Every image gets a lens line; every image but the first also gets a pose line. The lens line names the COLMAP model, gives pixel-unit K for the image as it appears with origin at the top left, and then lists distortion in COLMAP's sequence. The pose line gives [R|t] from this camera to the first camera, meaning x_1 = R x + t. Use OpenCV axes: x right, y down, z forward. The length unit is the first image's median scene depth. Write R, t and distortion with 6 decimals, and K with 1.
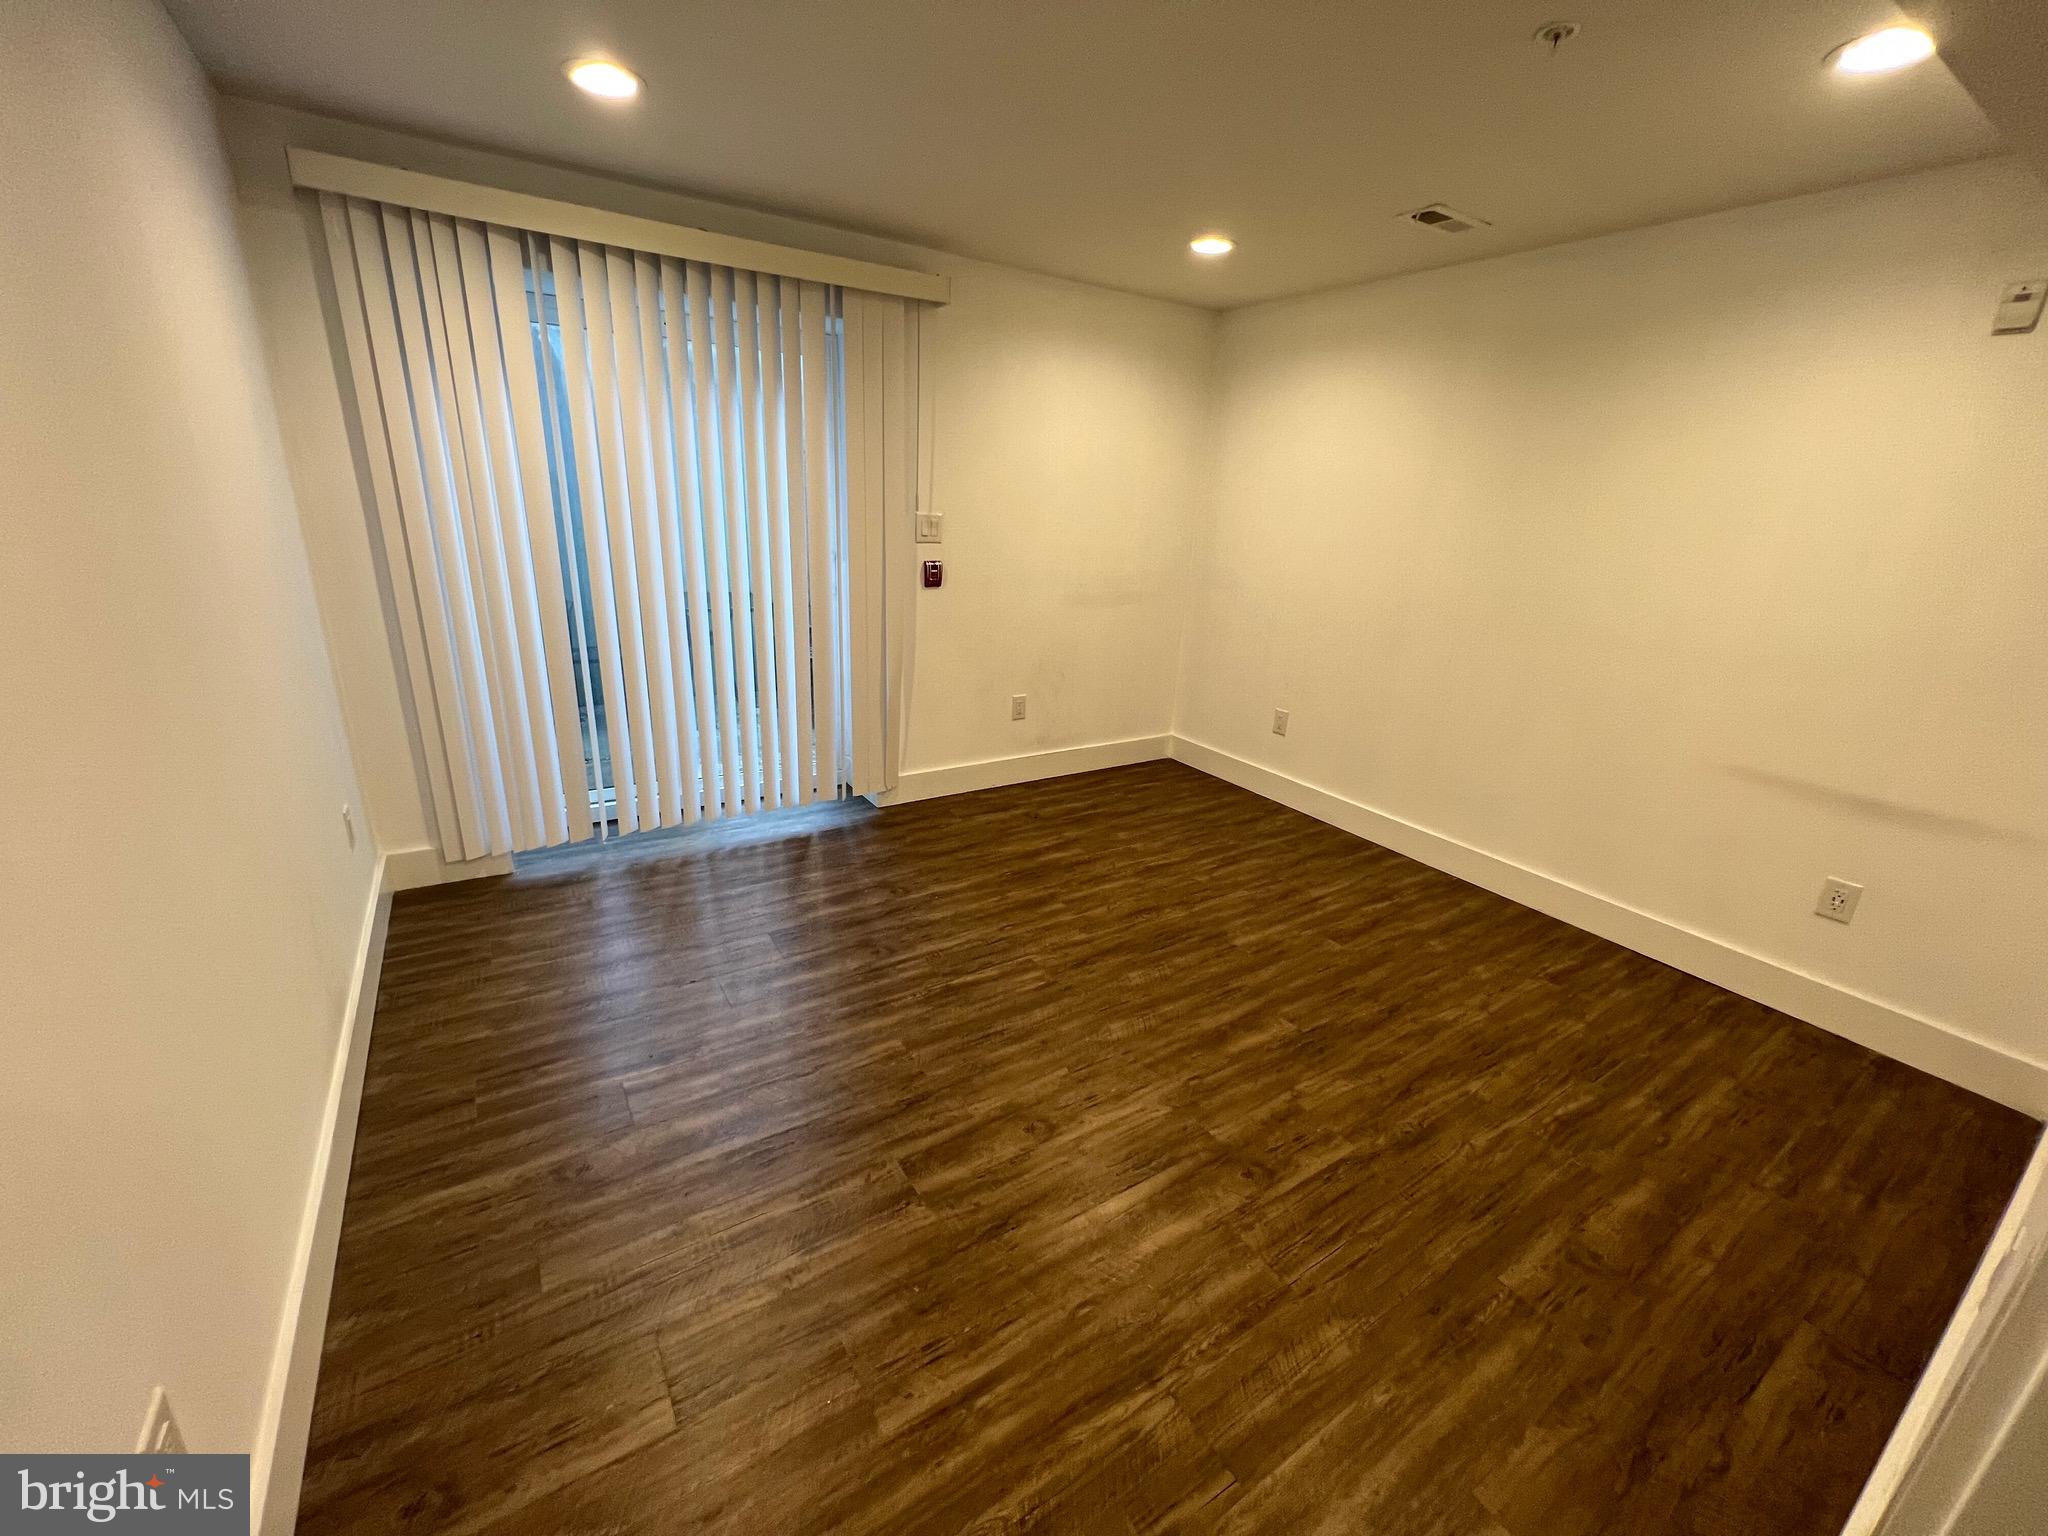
lens RADIAL K [[819.8, 0, 1012.3], [0, 819.8, 765.2], [0, 0, 1]] dist [-0.000374, 0.000329]
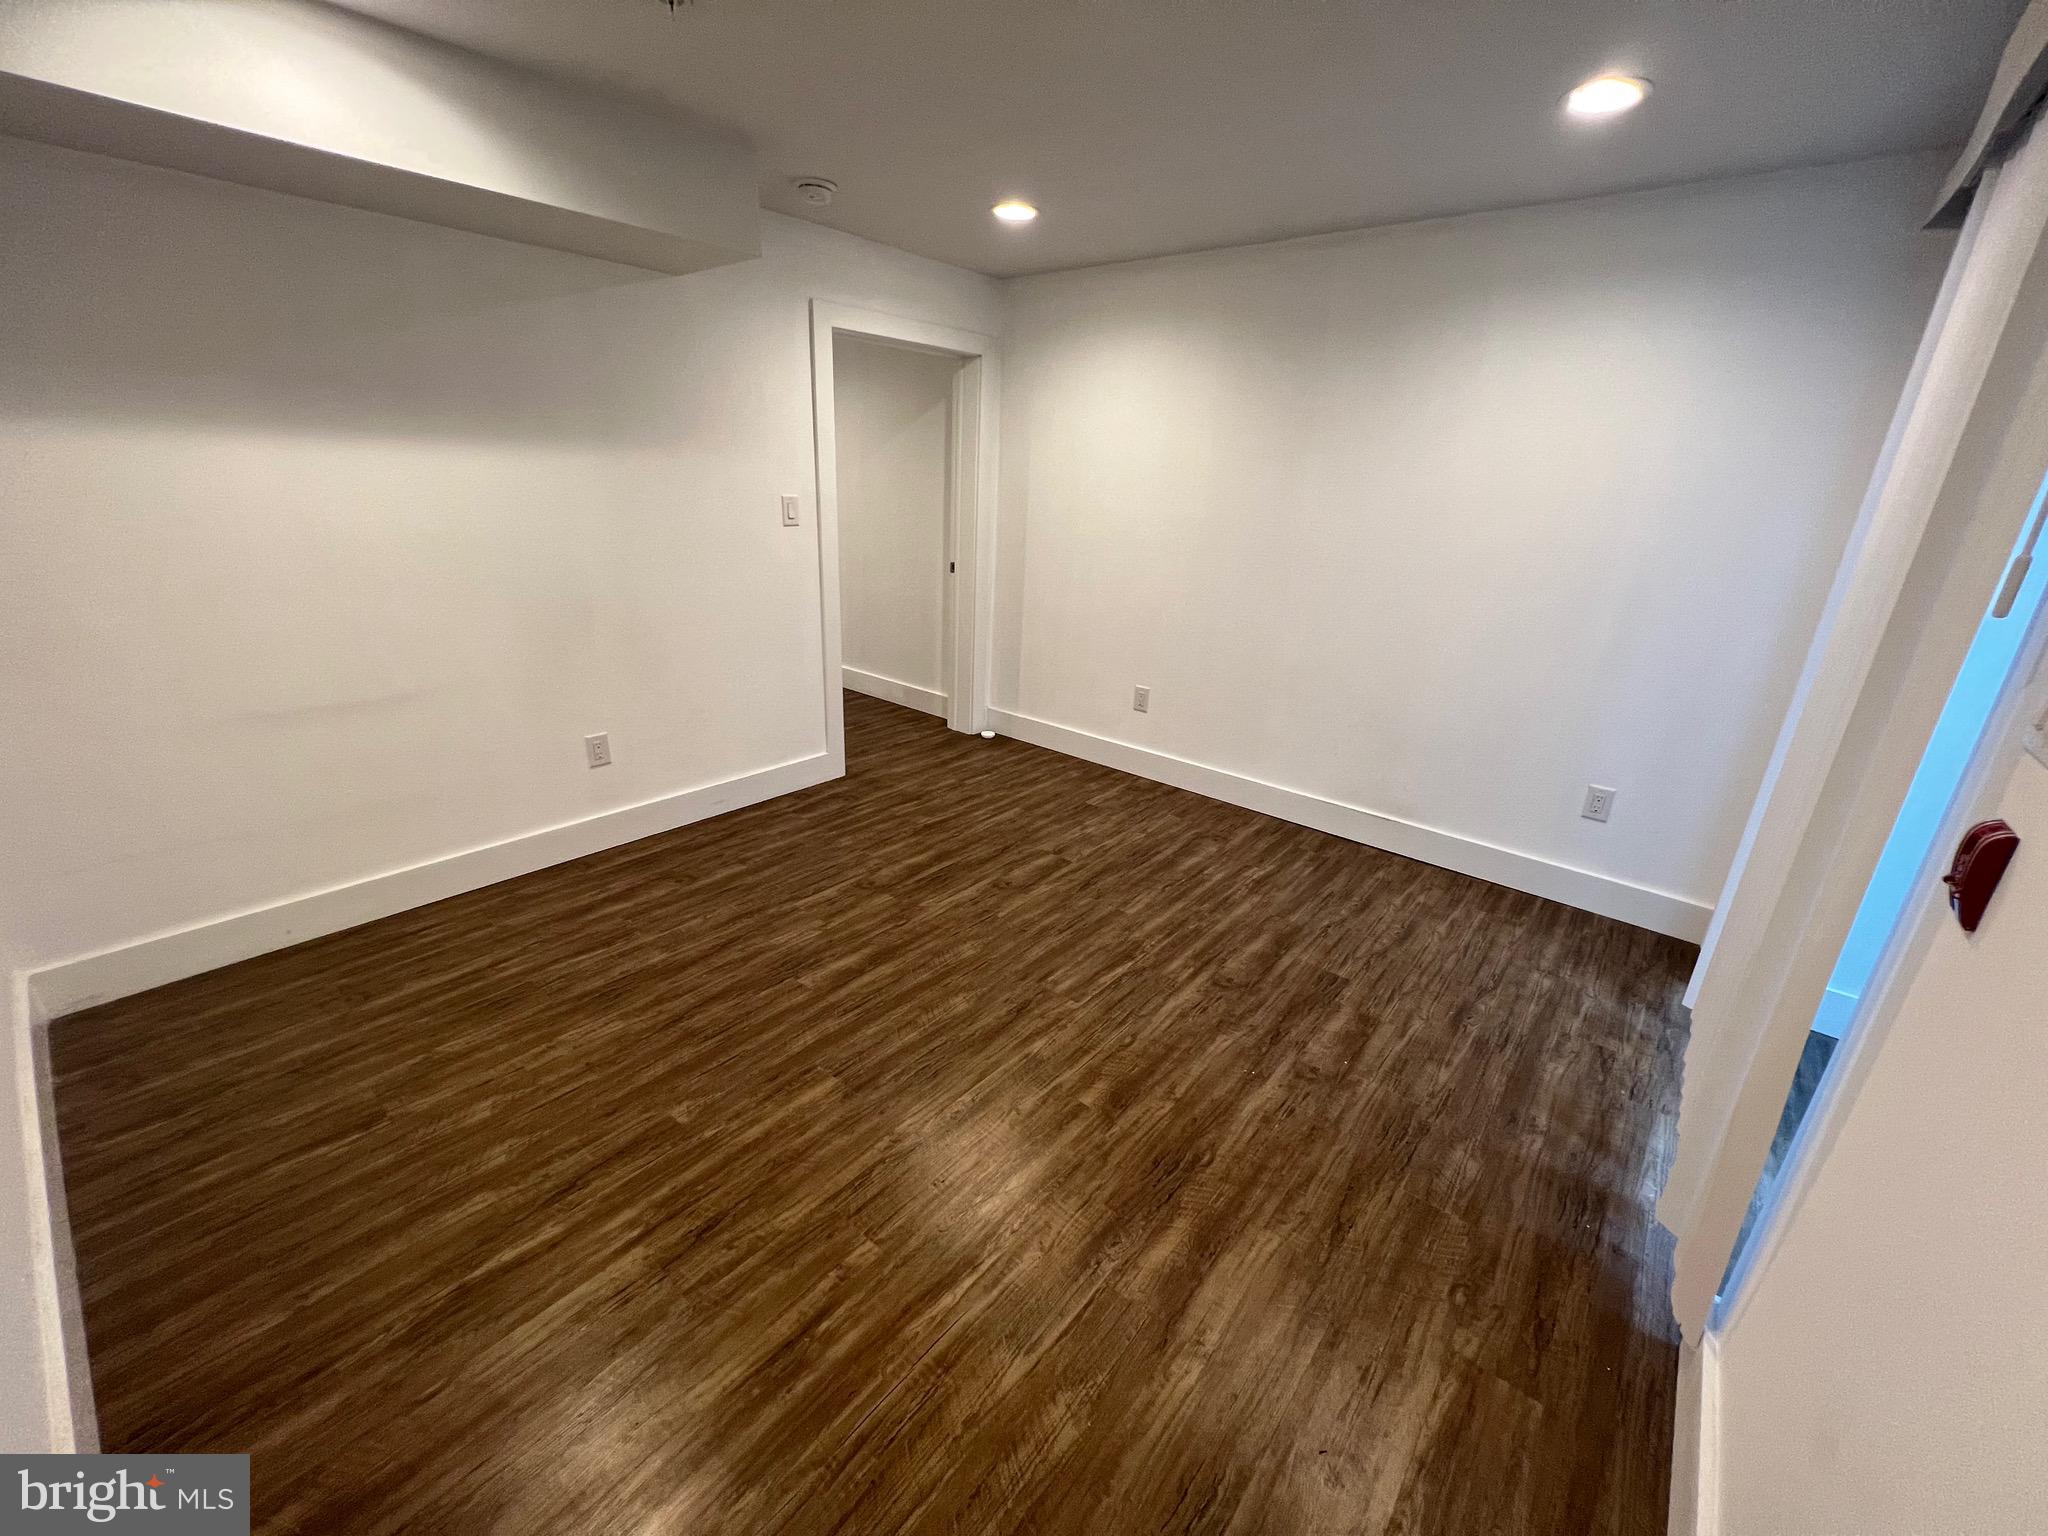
lens RADIAL K [[819.8, 0, 1020.4], [0, 819.8, 763.3], [0, 0, 1]] dist [-0.000374, 0.000329]
pose [[-0.949887, 0.021023, -0.311885, 0.394897], [-0.175828, 0.789006, 0.588689, -0.541672], [0.258455, 0.614026, -0.745770, 1.660792]]
